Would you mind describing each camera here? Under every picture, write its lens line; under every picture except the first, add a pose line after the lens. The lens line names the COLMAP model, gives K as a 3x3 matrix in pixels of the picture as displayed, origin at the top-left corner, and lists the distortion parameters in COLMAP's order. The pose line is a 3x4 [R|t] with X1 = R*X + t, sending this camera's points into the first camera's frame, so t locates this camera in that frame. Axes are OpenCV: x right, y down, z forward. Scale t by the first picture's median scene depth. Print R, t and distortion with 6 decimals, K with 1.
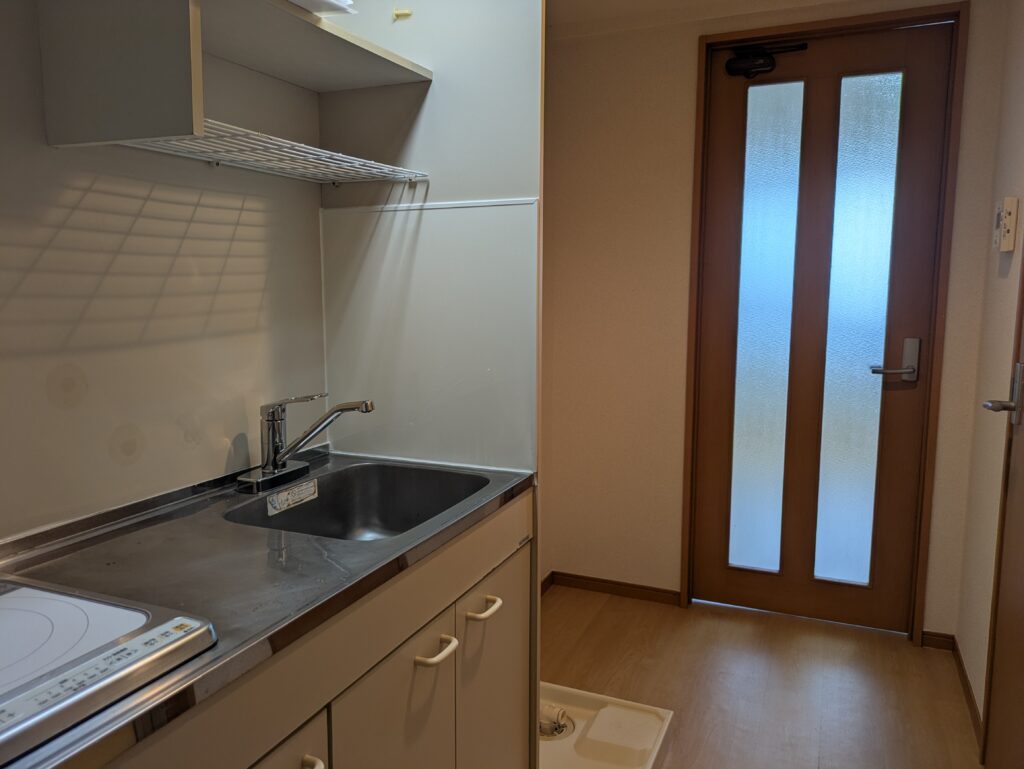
lens RADIAL K [[770.3, 0, 504.7], [0, 770.3, 391.2], [0, 0, 1]] dist [-0.006112, -0.001442]
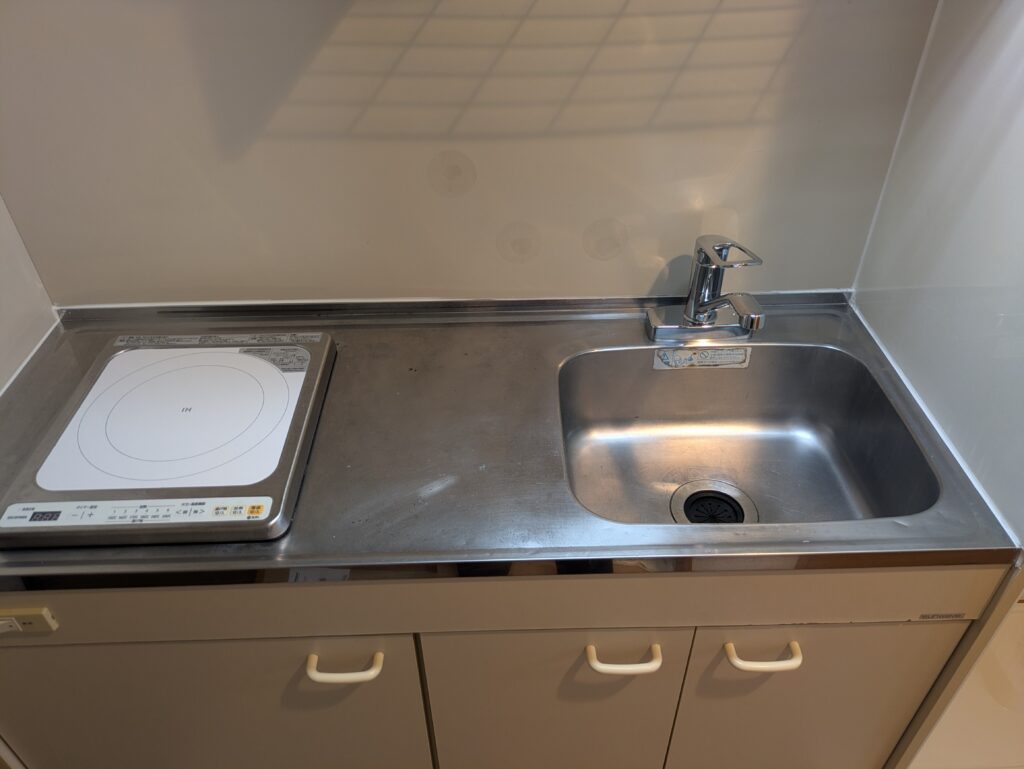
lens RADIAL K [[770.3, 0, 504.7], [0, 770.3, 391.2], [0, 0, 1]] dist [-0.006112, -0.001442]
pose [[0.414732, 0.562112, -0.715561, 0.231468], [-0.102714, 0.810273, 0.576982, -0.278835], [0.904128, -0.165795, 0.393783, 0.523281]]
